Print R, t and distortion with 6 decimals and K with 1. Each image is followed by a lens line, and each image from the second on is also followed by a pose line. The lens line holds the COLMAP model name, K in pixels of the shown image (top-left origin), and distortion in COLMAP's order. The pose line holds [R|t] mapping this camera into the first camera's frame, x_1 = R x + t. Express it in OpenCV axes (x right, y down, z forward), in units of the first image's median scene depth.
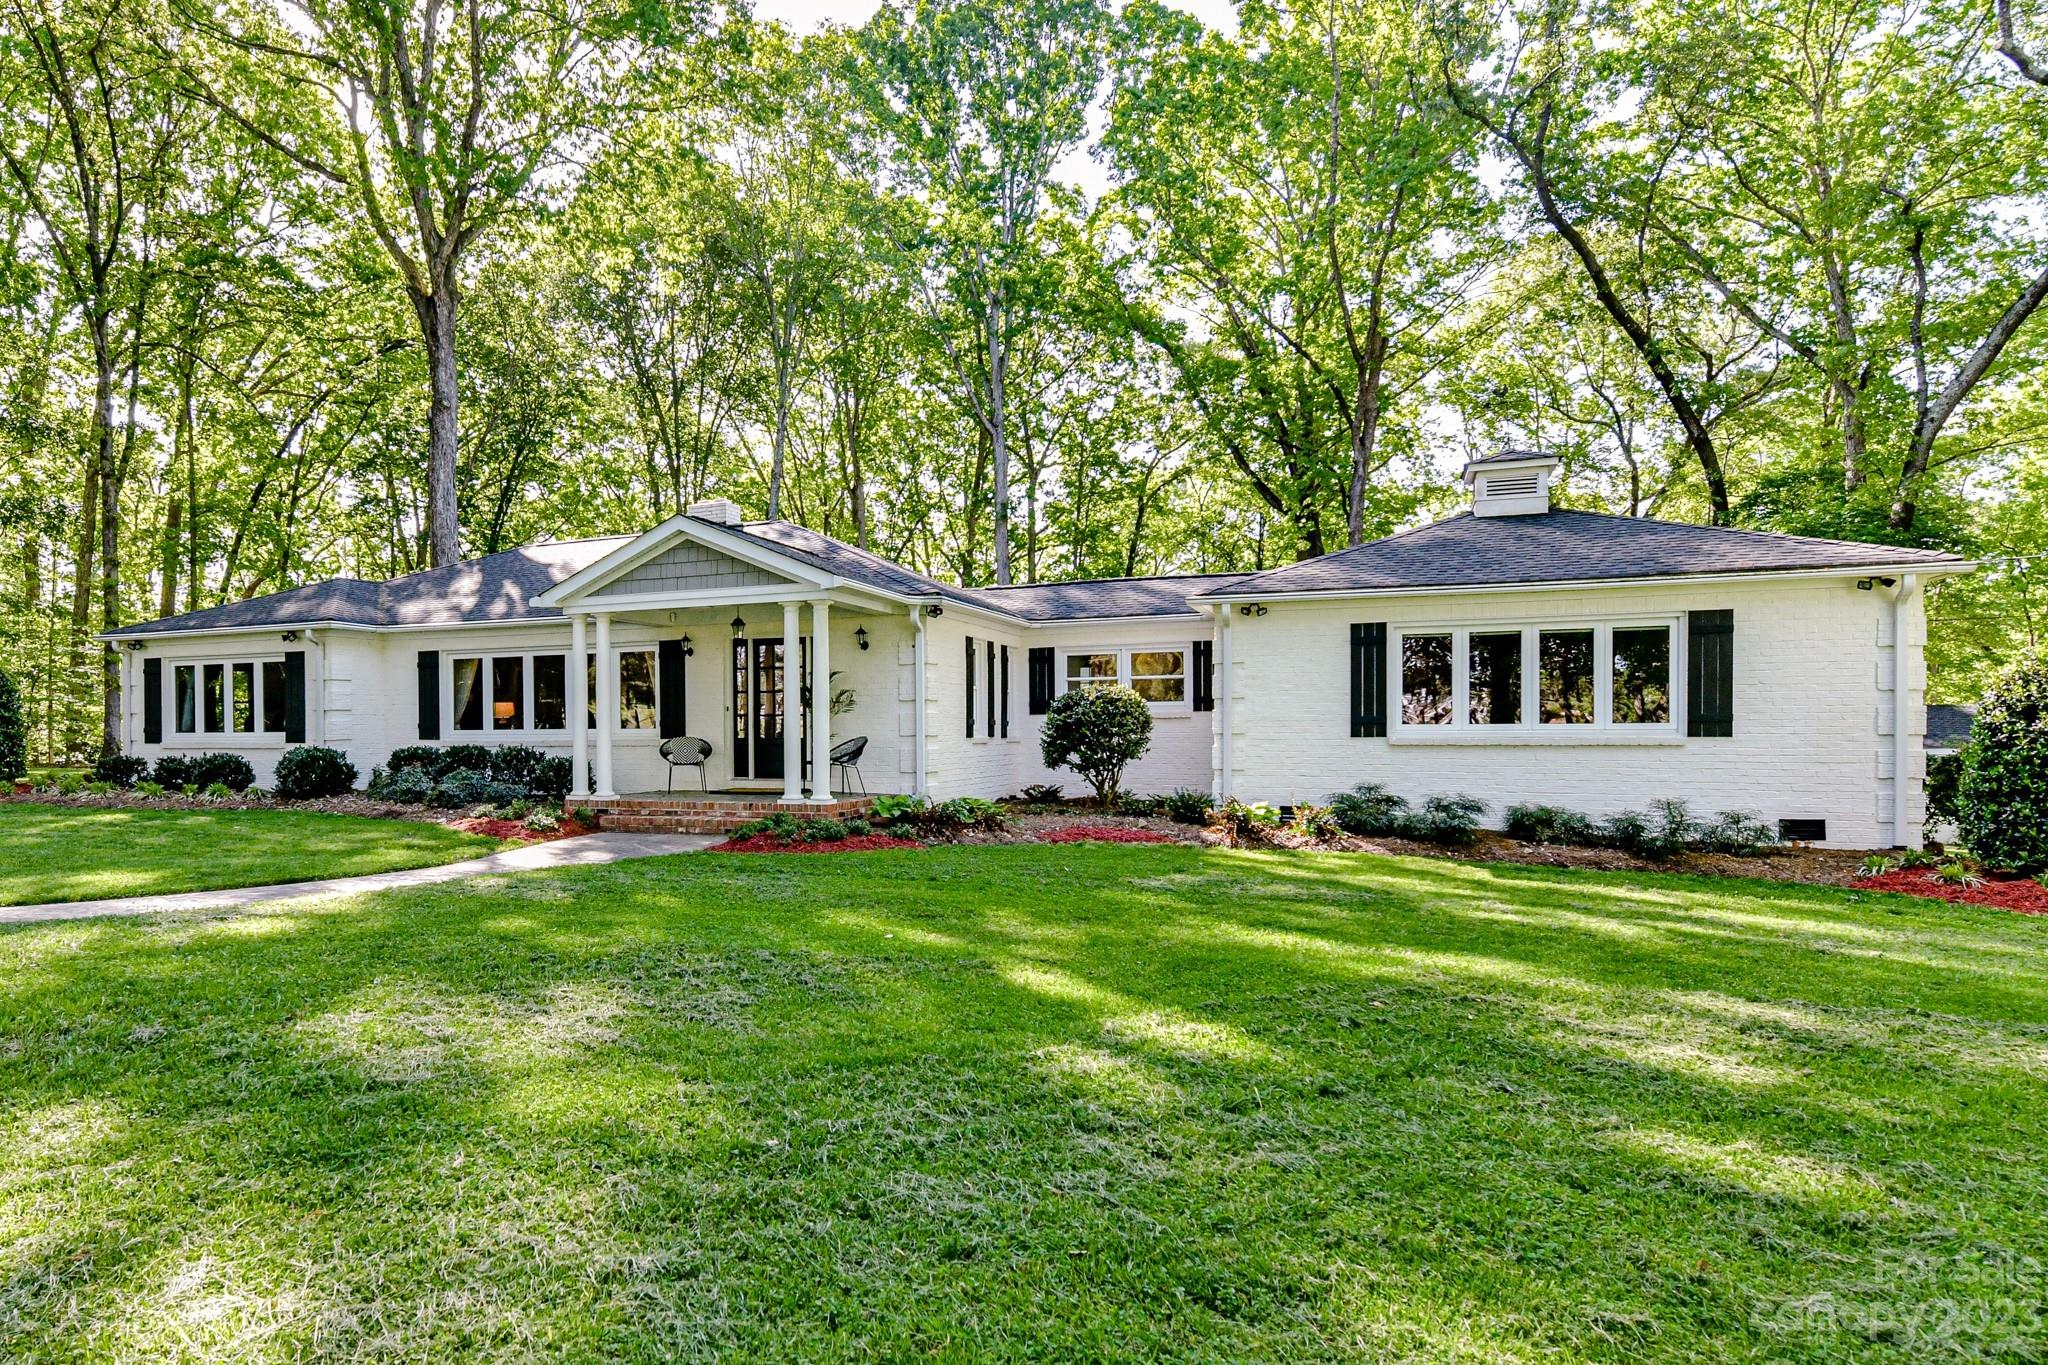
lens RADIAL K [[812.8, 0, 1010.5], [0, 812.8, 674.2], [0, 0, 1]] dist [0.007238, -0.001347]
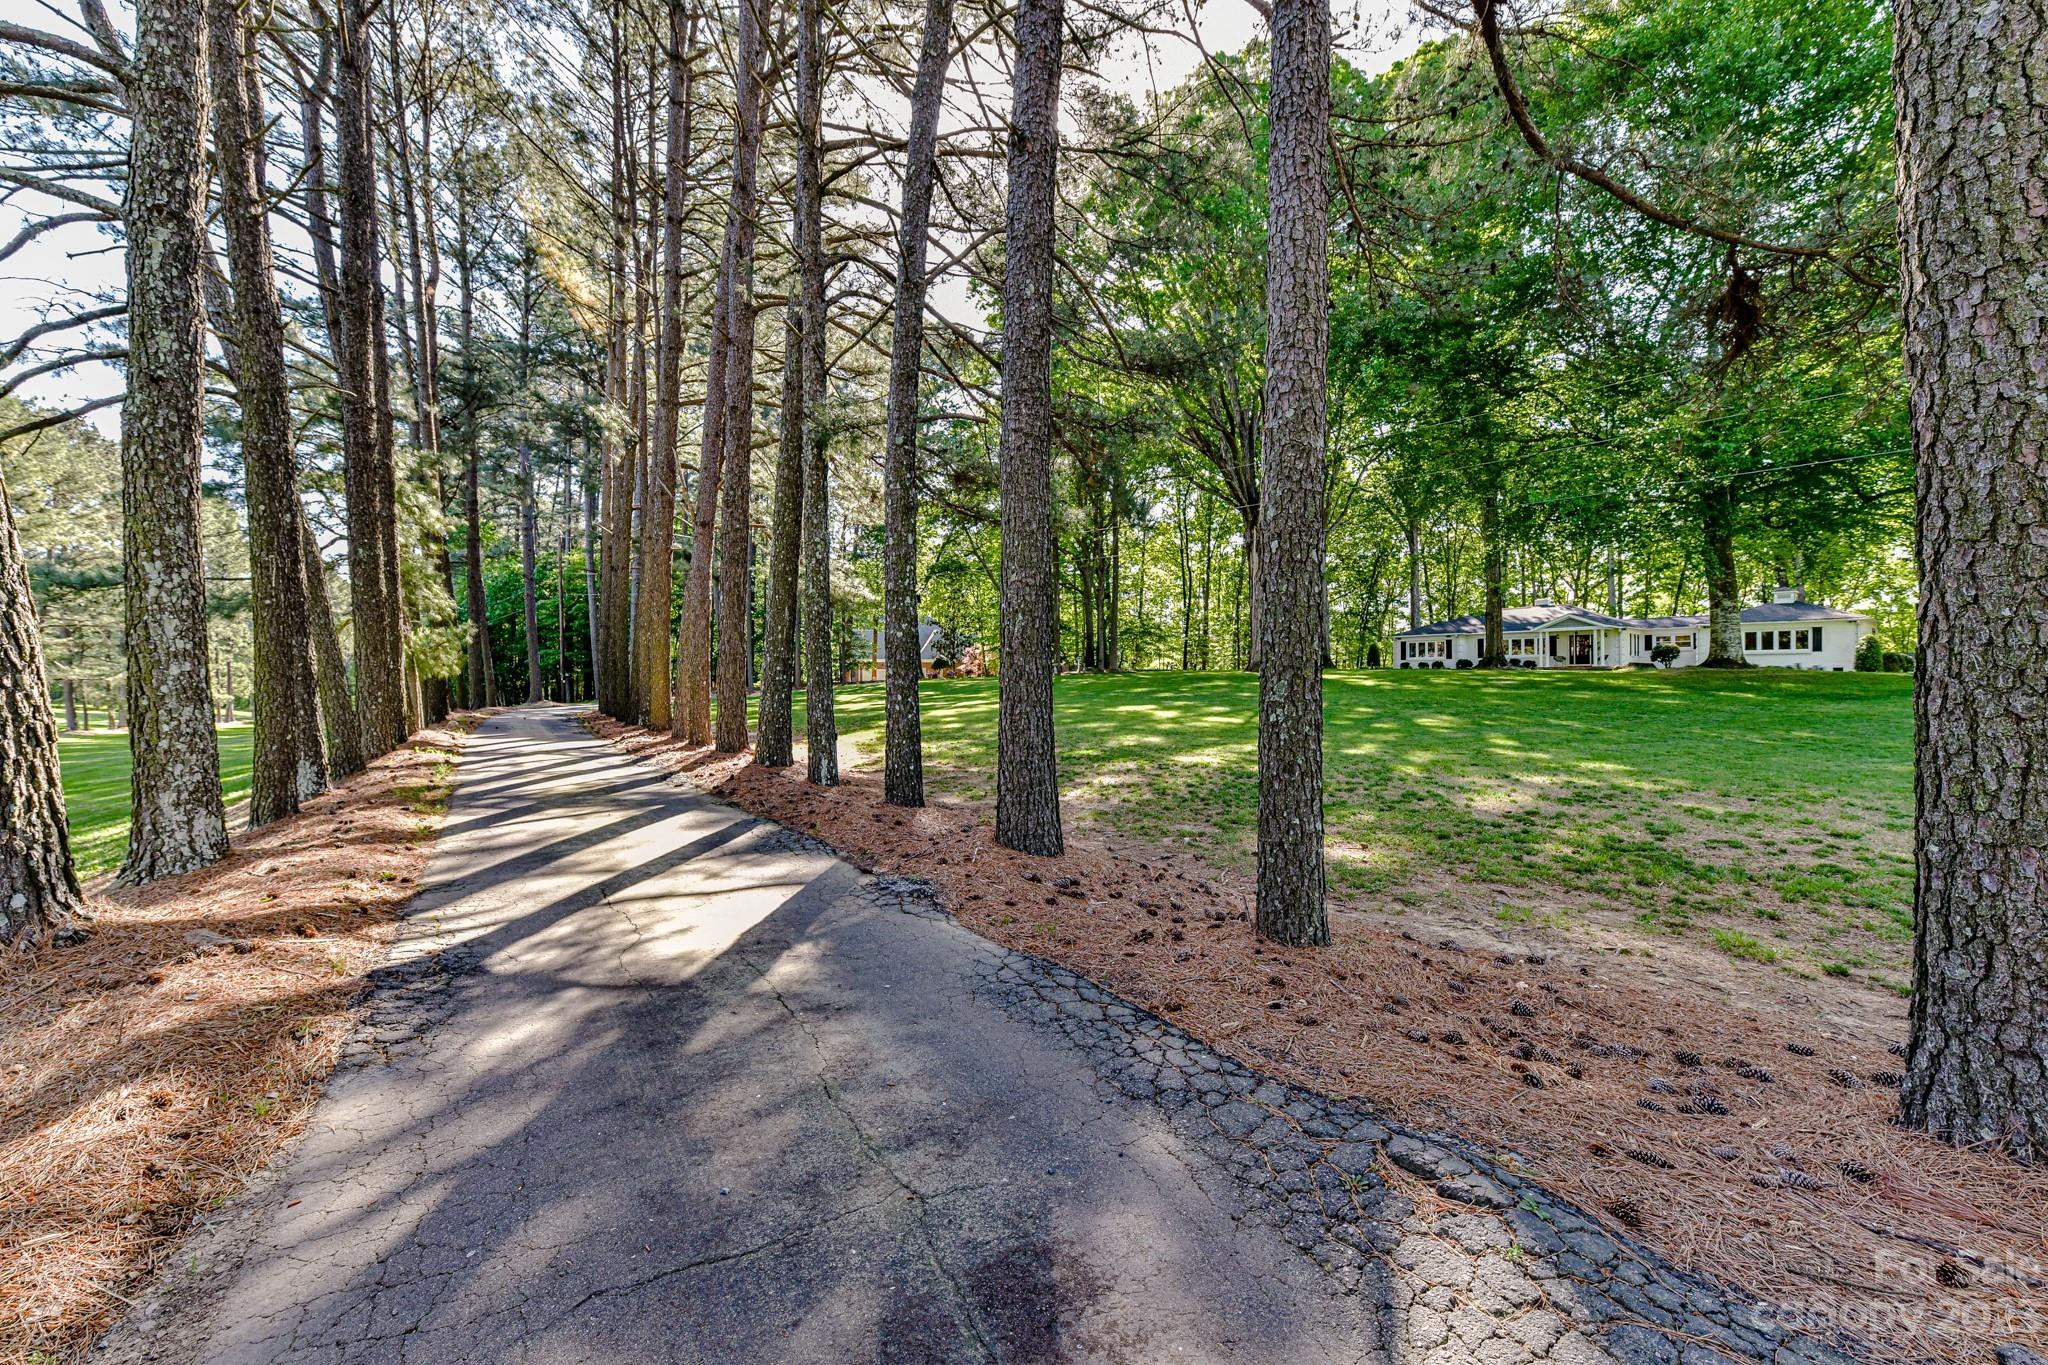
lens RADIAL K [[812.8, 0, 1010.5], [0, 812.8, 674.2], [0, 0, 1]] dist [0.007238, -0.001347]
pose [[0.843018, 0.001891, -0.537882, -0.539156], [0.019891, 0.999200, 0.034688, -0.047742], [0.537518, -0.039941, 0.842306, -4.948756]]
